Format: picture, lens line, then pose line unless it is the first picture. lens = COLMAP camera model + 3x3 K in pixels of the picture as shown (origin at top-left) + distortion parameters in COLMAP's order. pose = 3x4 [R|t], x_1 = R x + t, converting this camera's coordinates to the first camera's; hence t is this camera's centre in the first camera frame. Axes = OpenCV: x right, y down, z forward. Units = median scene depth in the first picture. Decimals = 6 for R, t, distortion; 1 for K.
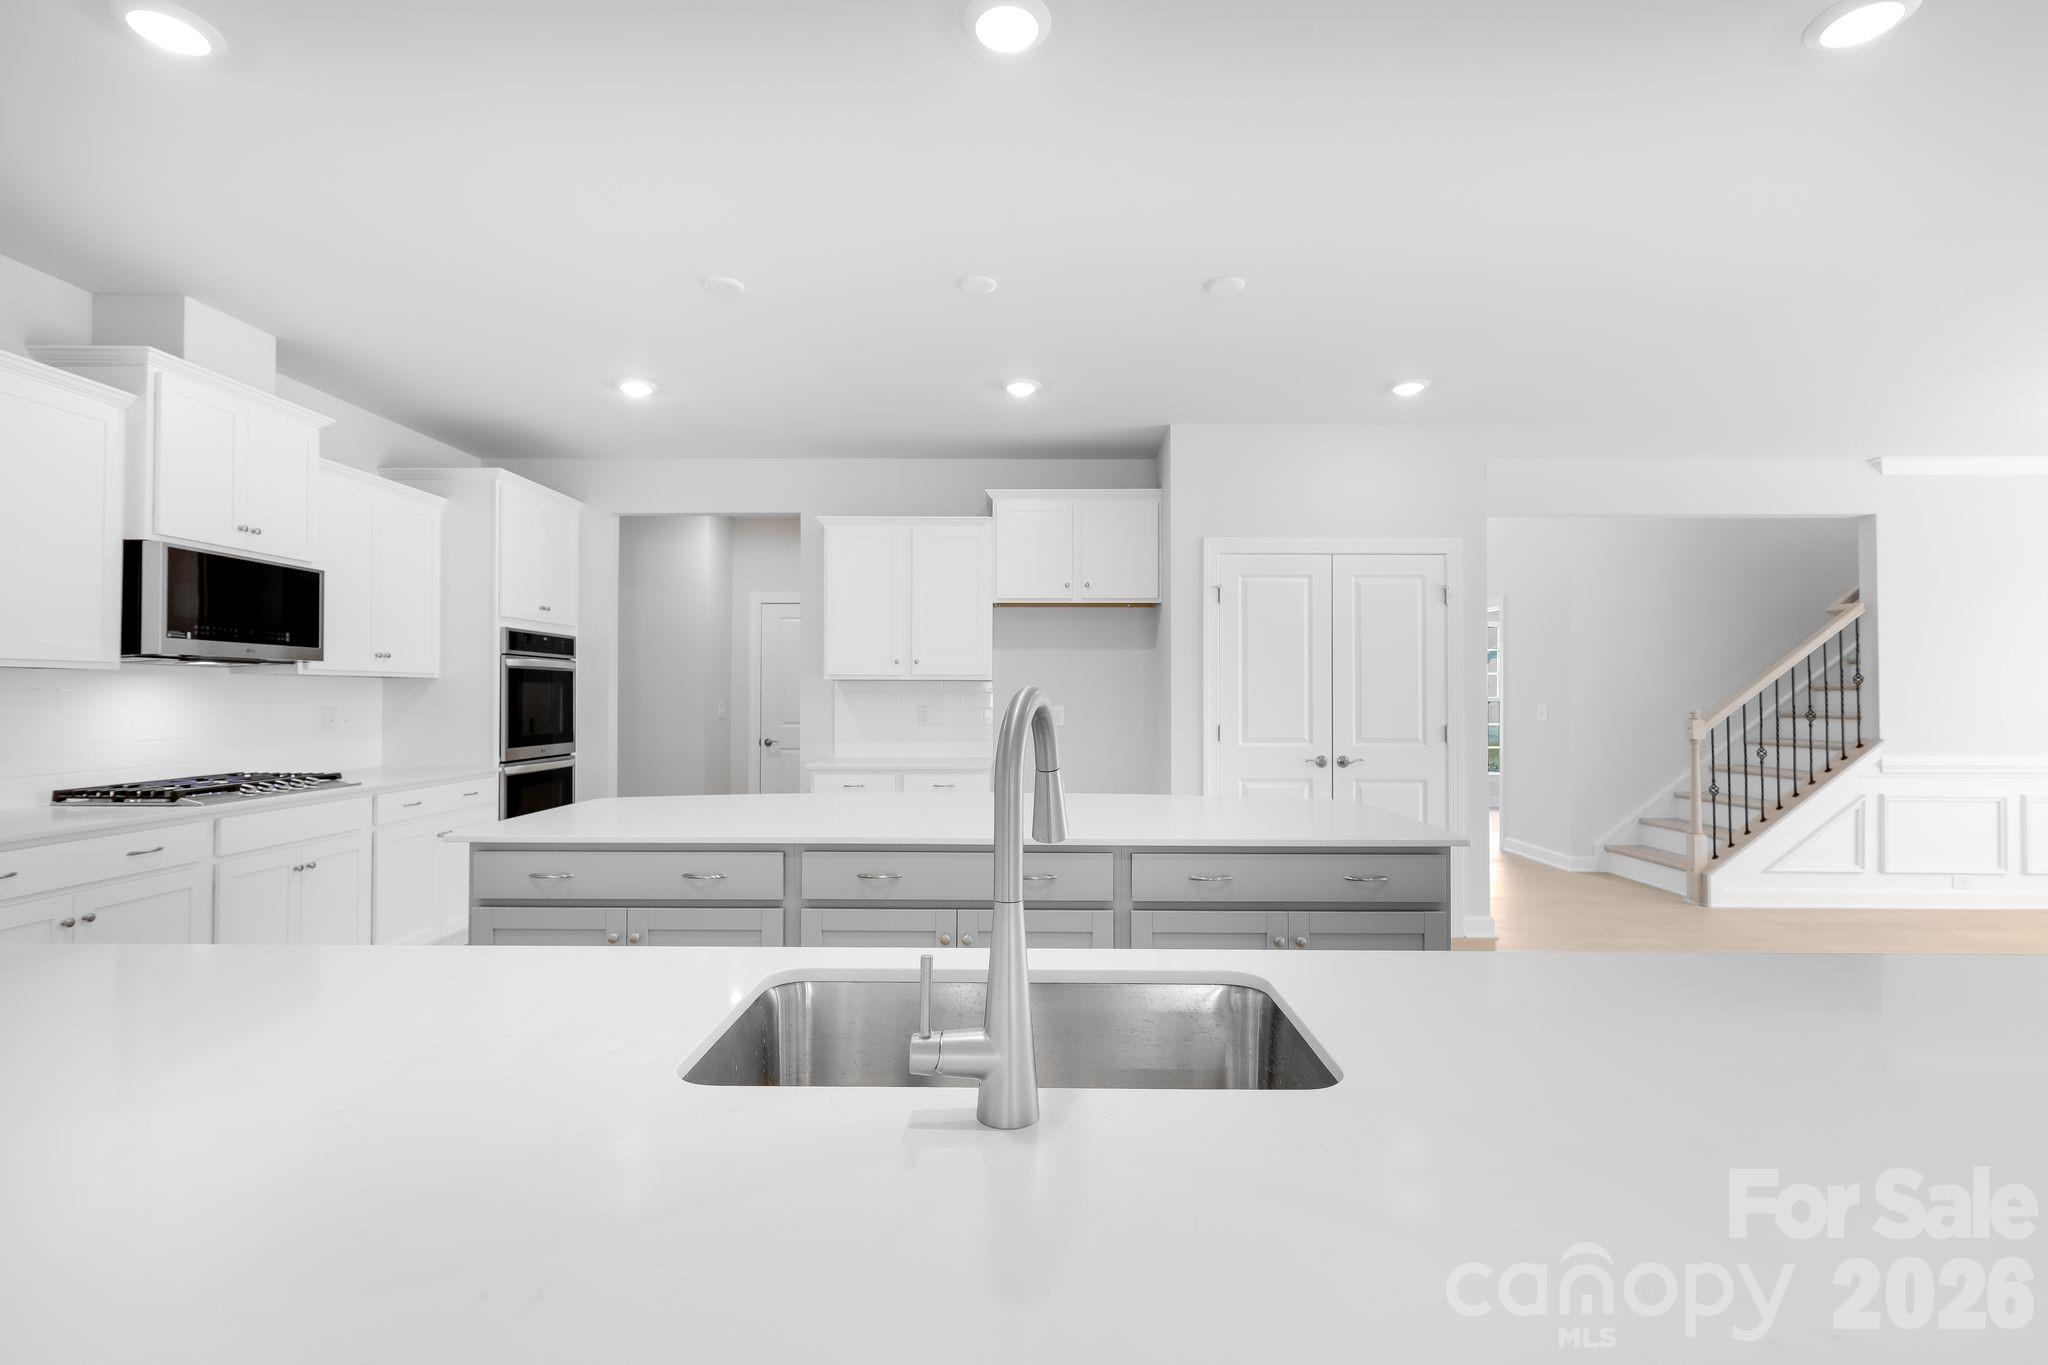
lens RADIAL K [[938.4, 0, 1019.7], [0, 938.4, 687.8], [0, 0, 1]] dist [0.007004, 0.000610]
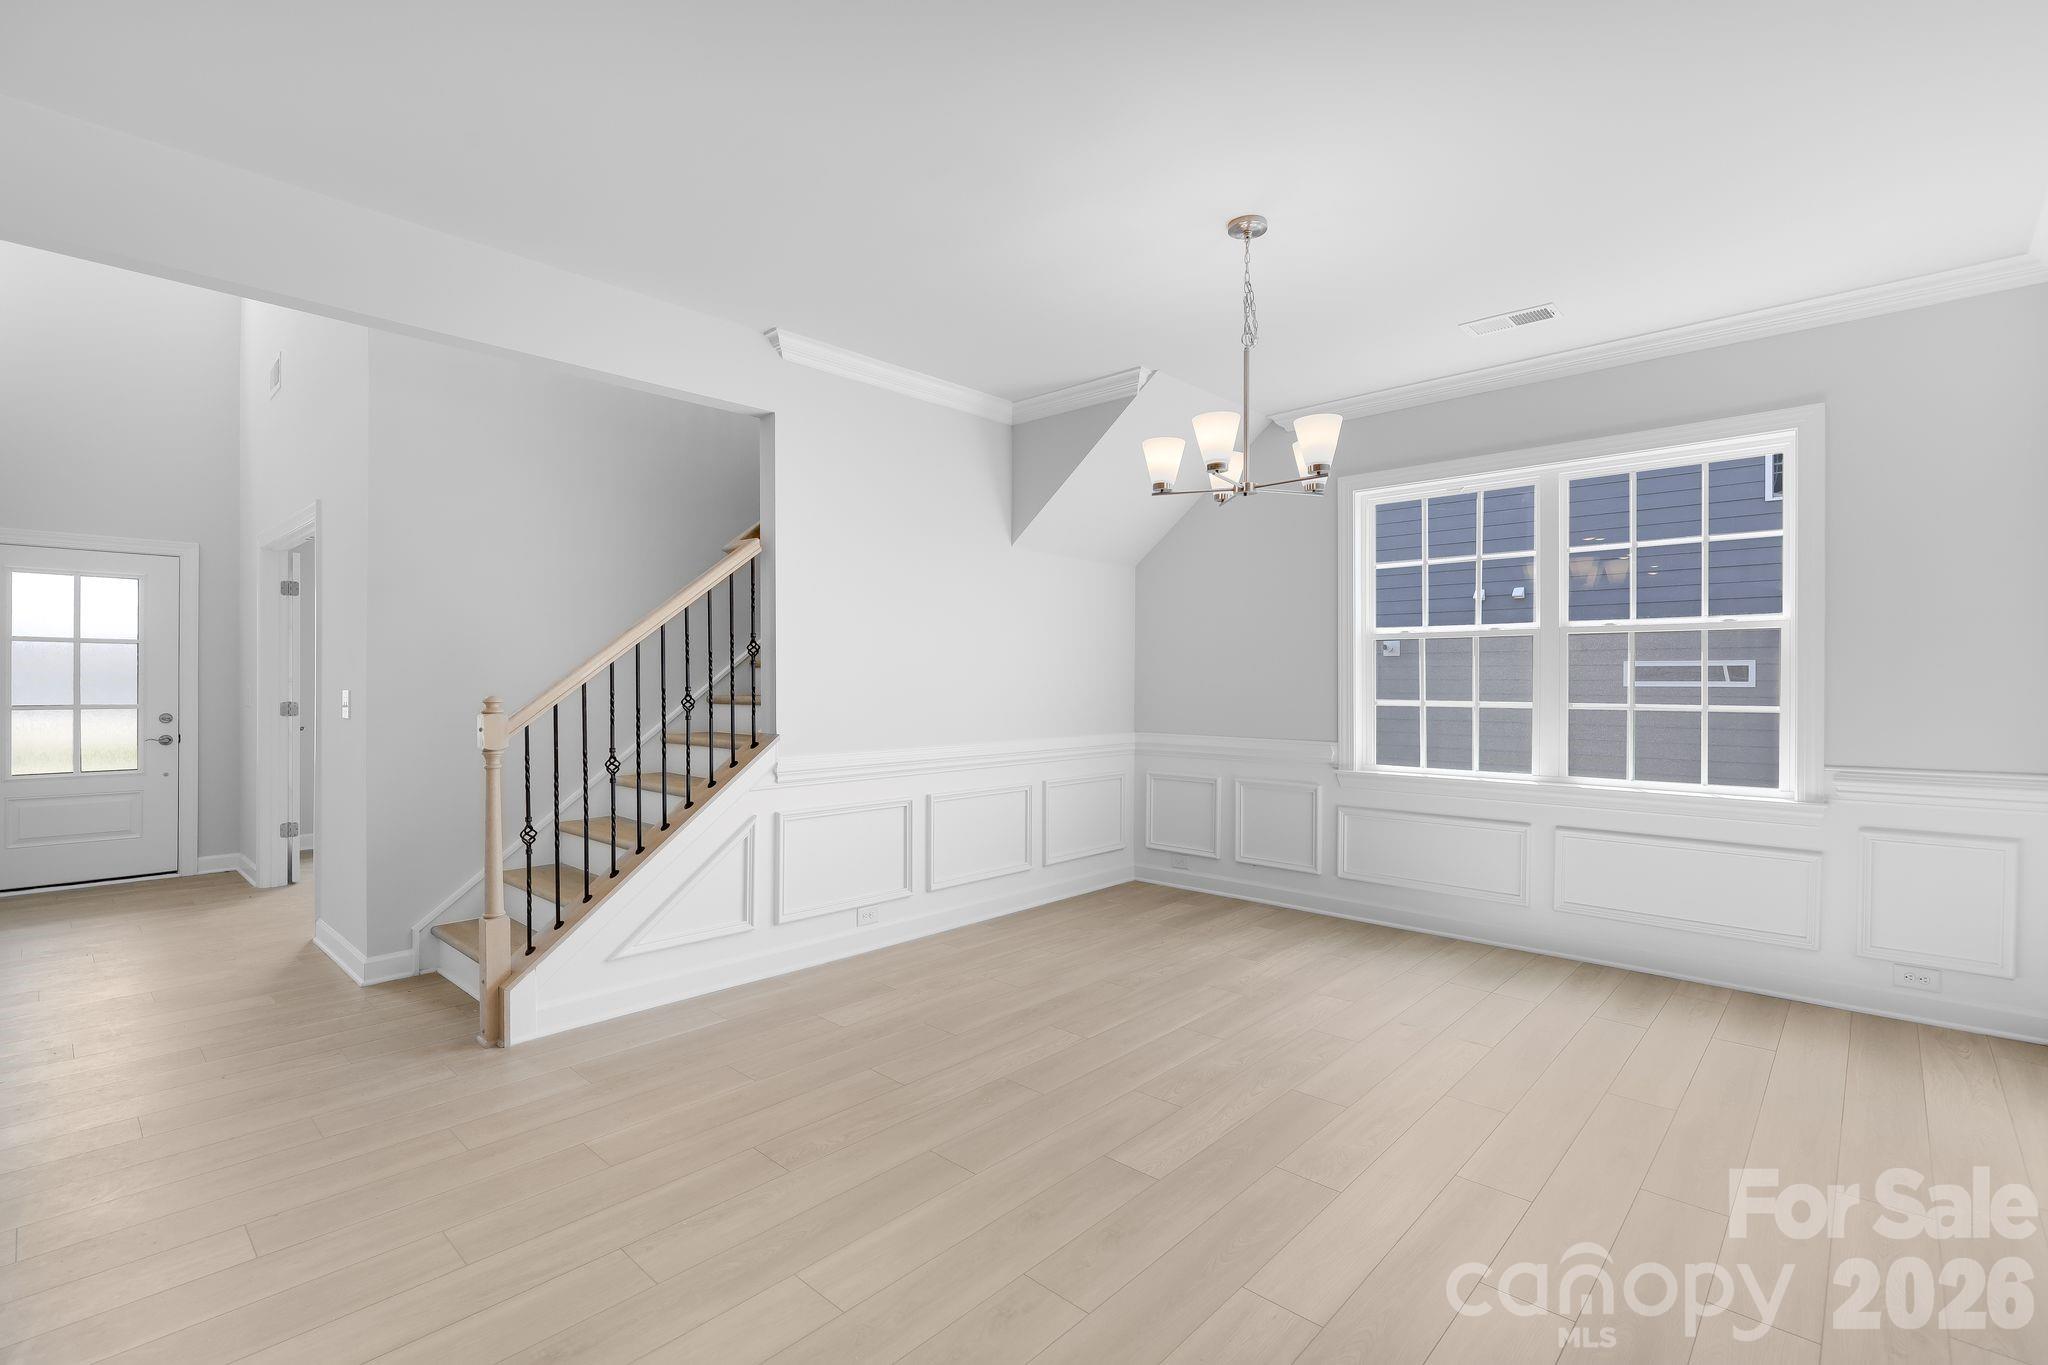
lens RADIAL K [[938.4, 0, 1020.0], [0, 938.4, 686.8], [0, 0, 1]] dist [0.007004, 0.000610]
pose [[0.689063, -0.010691, 0.724622, 0.532386], [-0.003514, 0.999830, 0.018093, 0.006686], [-0.724693, -0.015013, 0.688909, 0.390708]]
